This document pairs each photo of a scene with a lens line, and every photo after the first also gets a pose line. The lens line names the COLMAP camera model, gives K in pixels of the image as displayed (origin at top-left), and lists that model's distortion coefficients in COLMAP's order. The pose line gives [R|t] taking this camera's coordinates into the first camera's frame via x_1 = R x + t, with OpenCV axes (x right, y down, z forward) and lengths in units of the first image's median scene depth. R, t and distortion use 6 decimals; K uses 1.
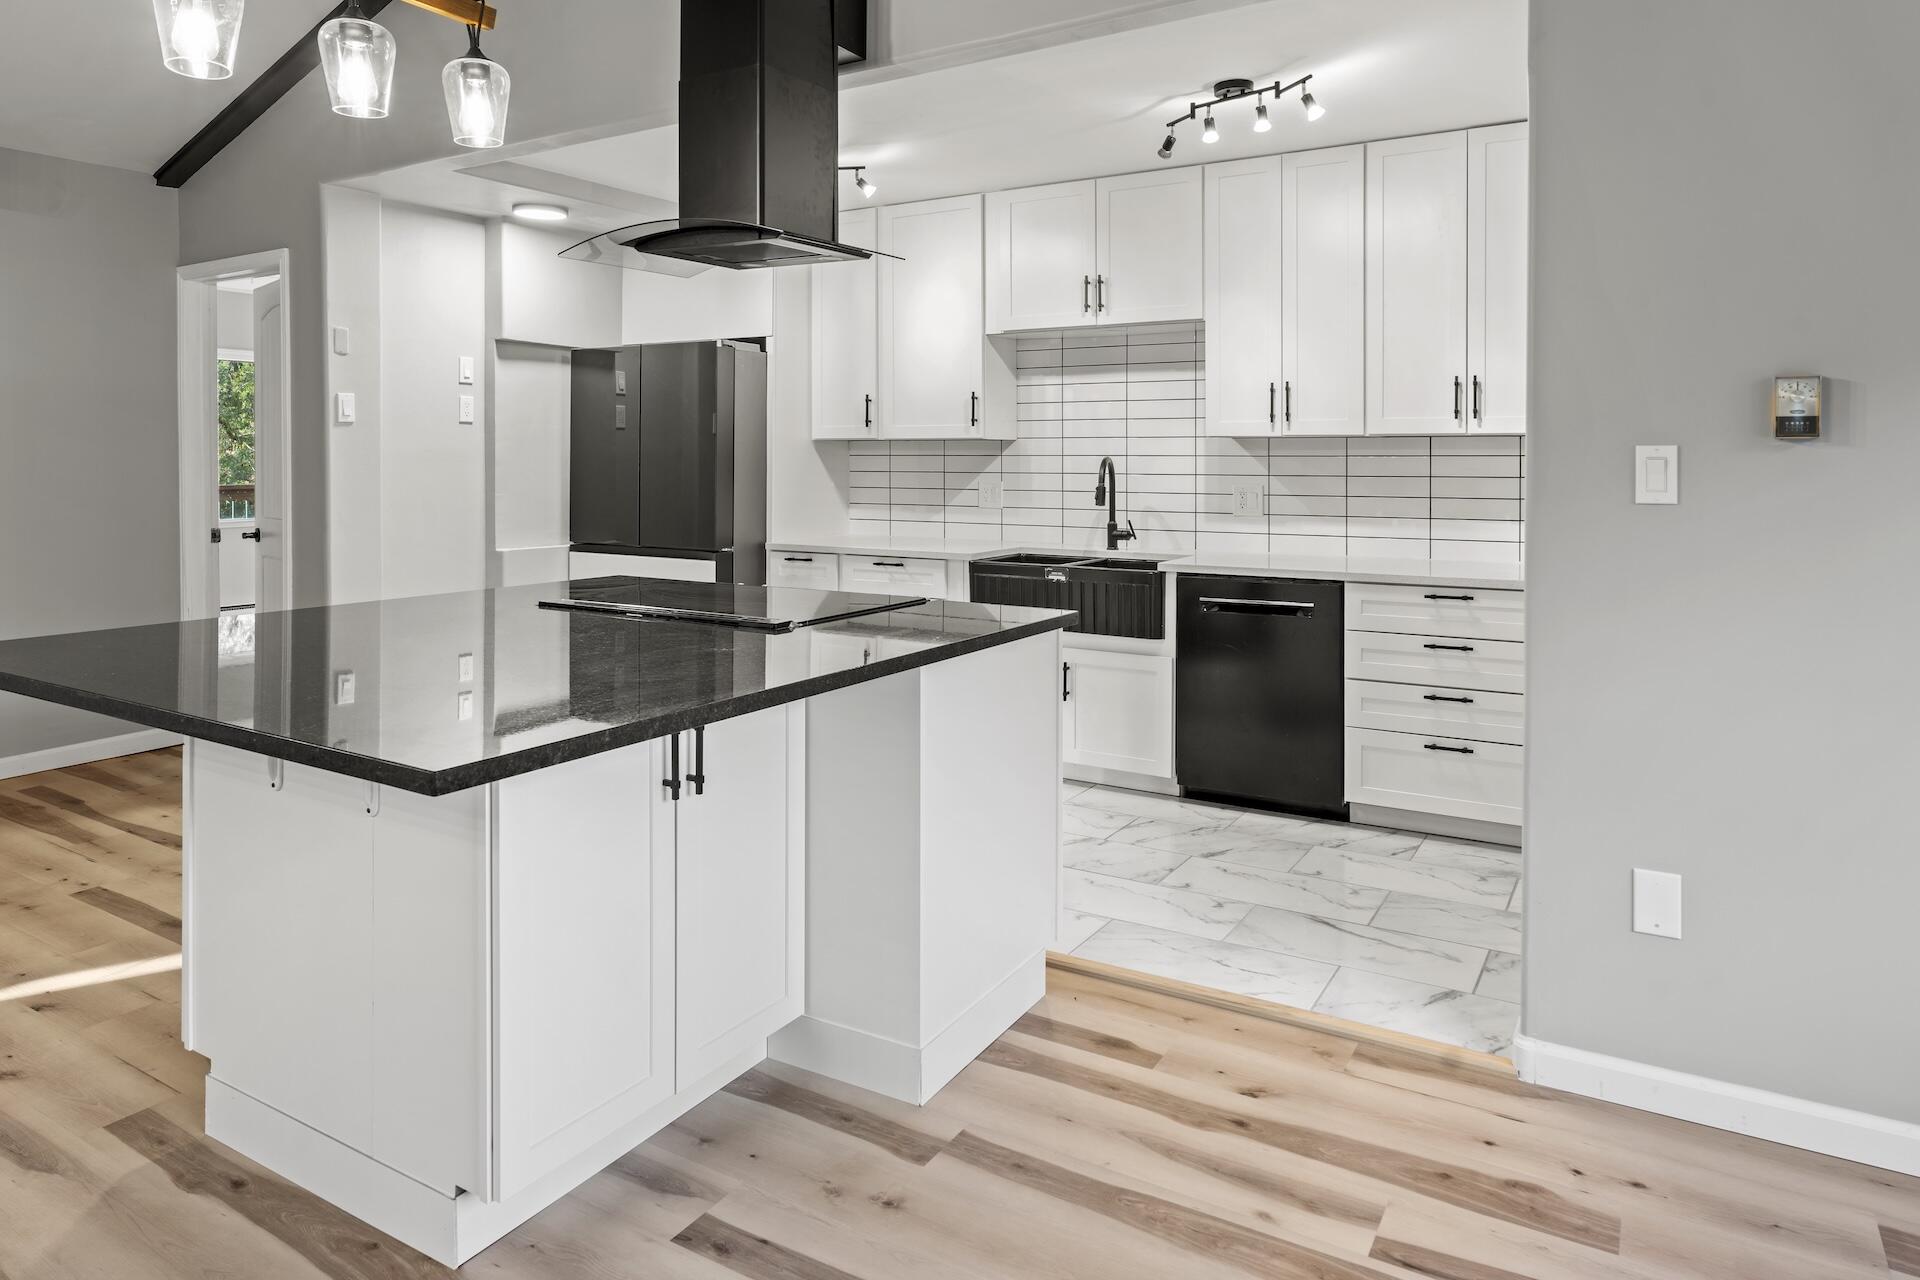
lens RADIAL K [[1200.6, 0, 914.2], [0, 1200.6, 486.1], [0, 0, 1]] dist [-0.005517, 0.001141]
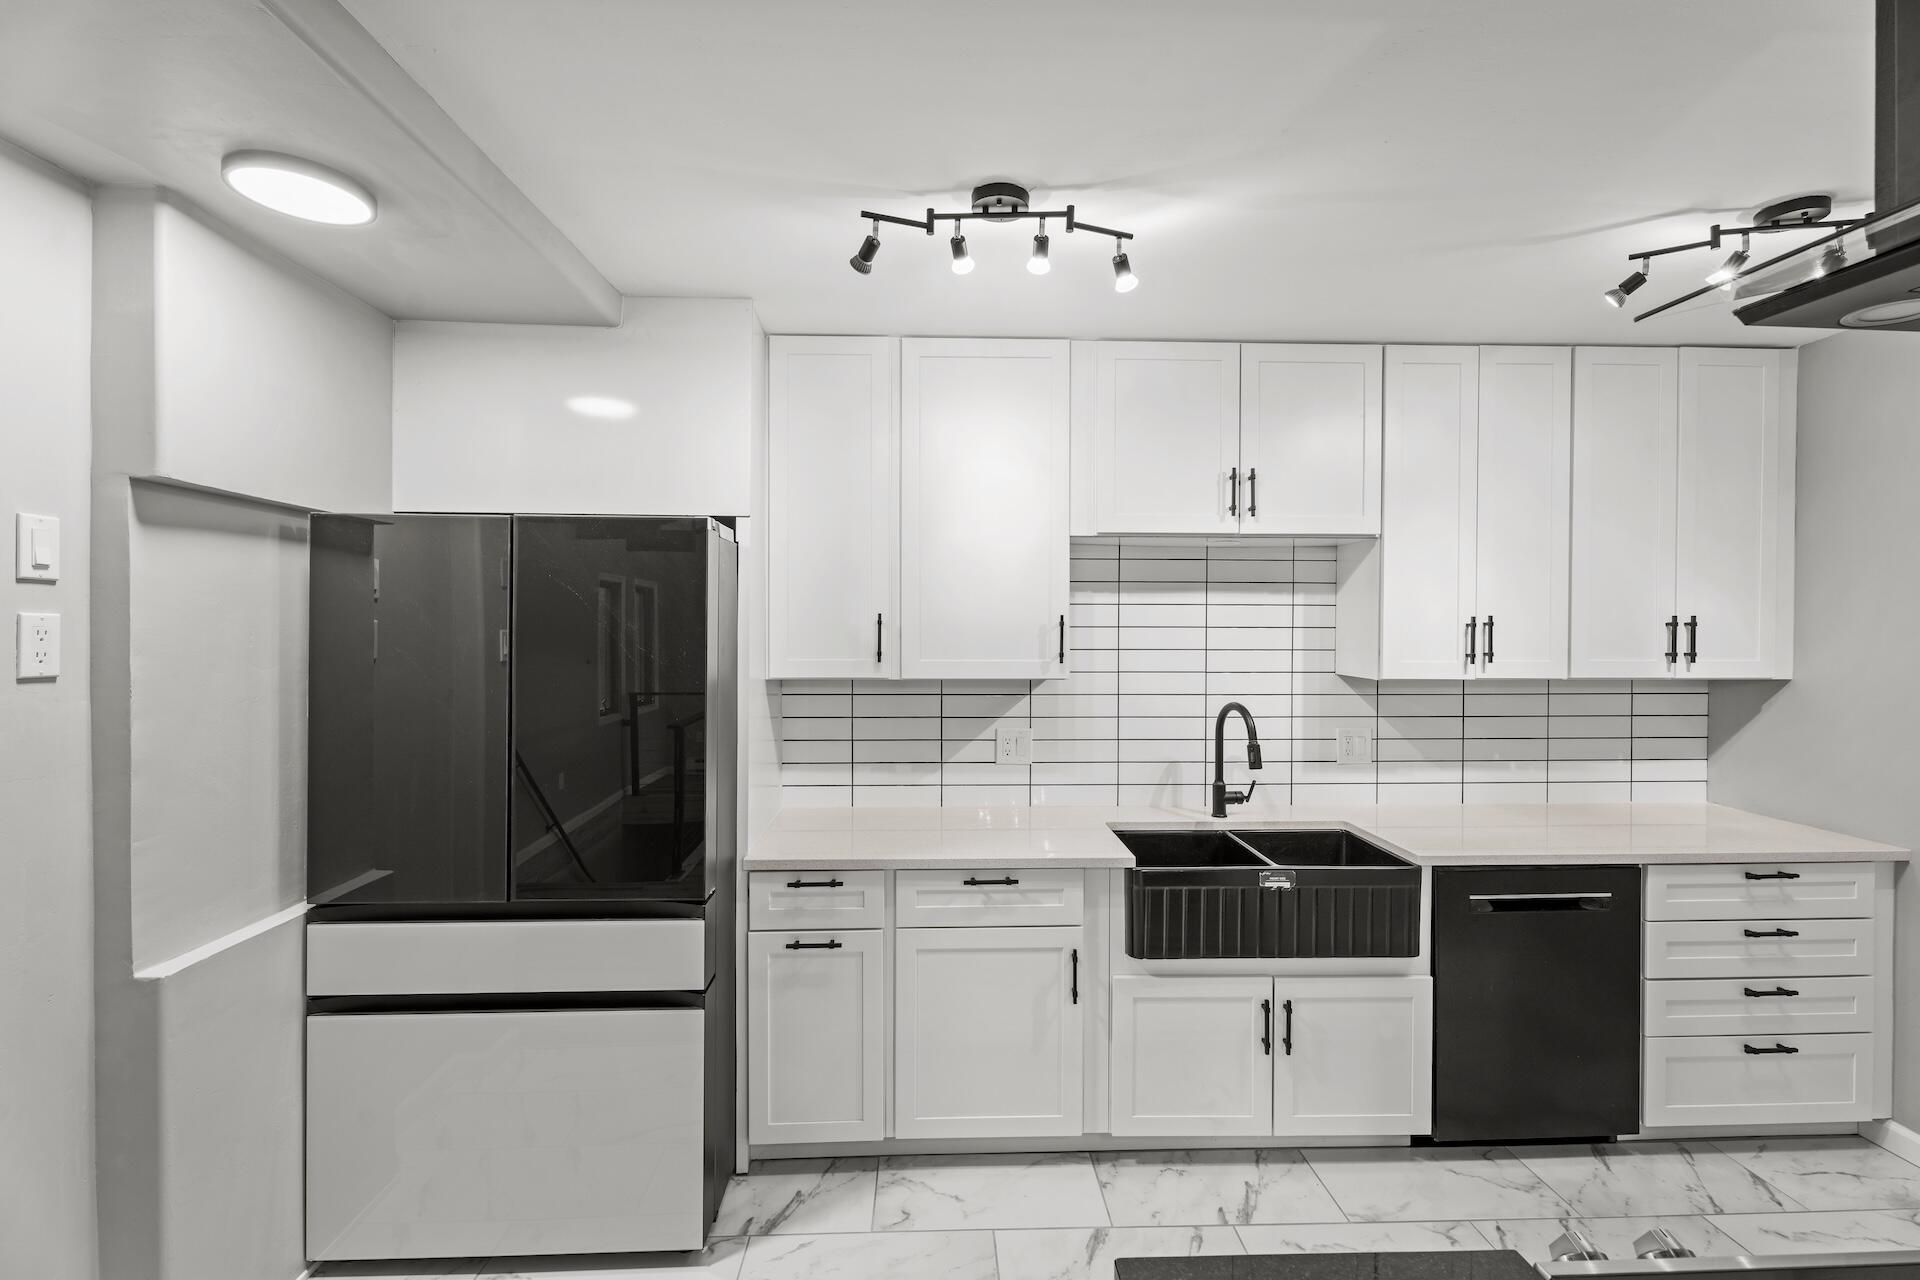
lens RADIAL K [[879.8, 0, 960.0], [0, 879.8, 640.0], [0, 0, 1]] dist [0.004251, 0.000154]
pose [[0.822109, -0.009618, 0.569249, -0.315131], [0.013152, 0.999911, -0.002100, -0.066799], [-0.569178, 0.009213, 0.822163, 0.637628]]
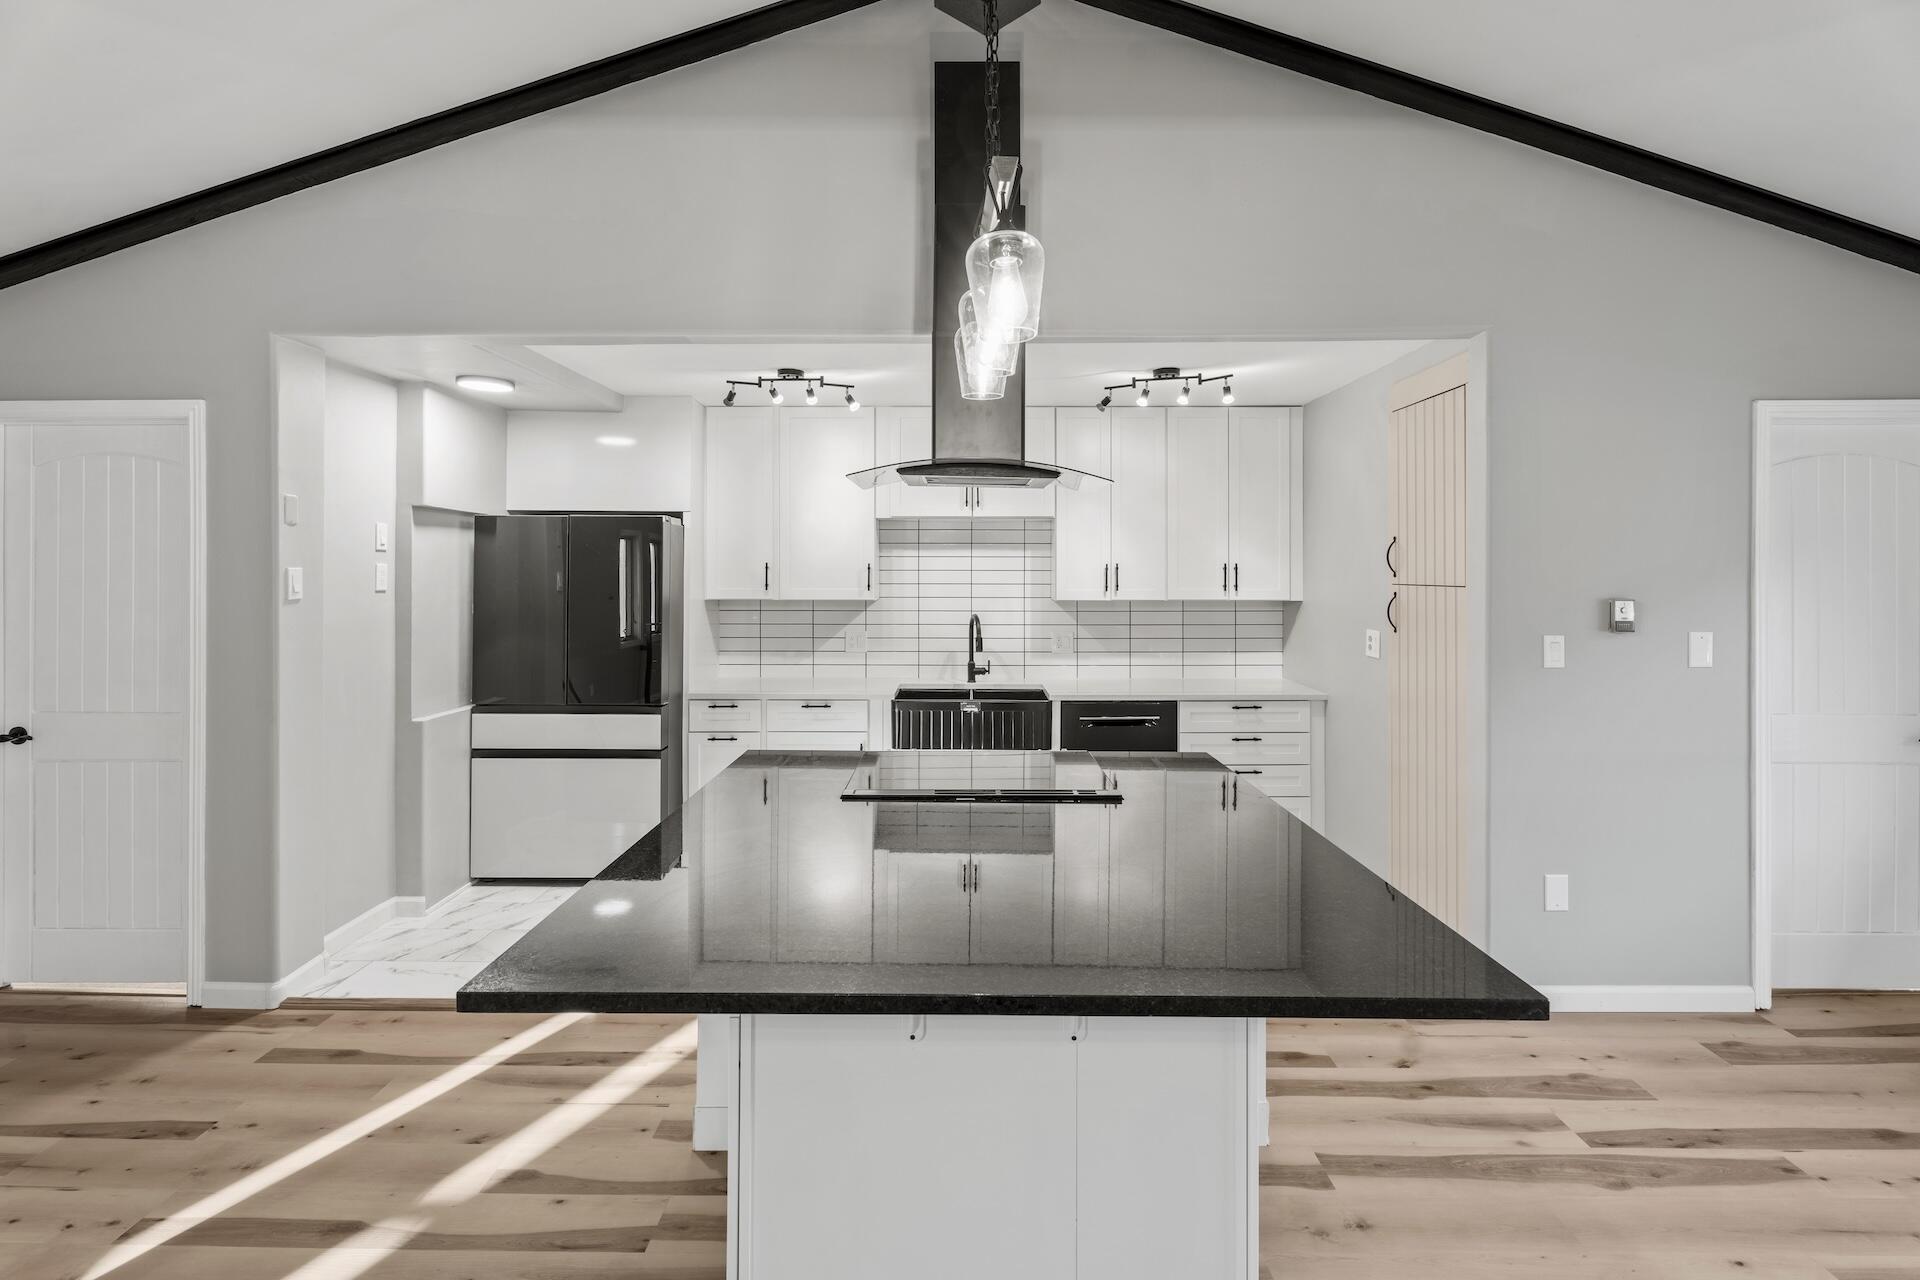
lens RADIAL K [[908.2, 0, 948.3], [0, 908.2, 578.5], [0, 0, 1]] dist [0.000796, 0.000396]
pose [[0.850477, -0.005003, 0.525989, -0.403388], [0.012799, 0.999856, -0.011186, -0.053676], [-0.525857, 0.016245, 0.850418, 0.152381]]
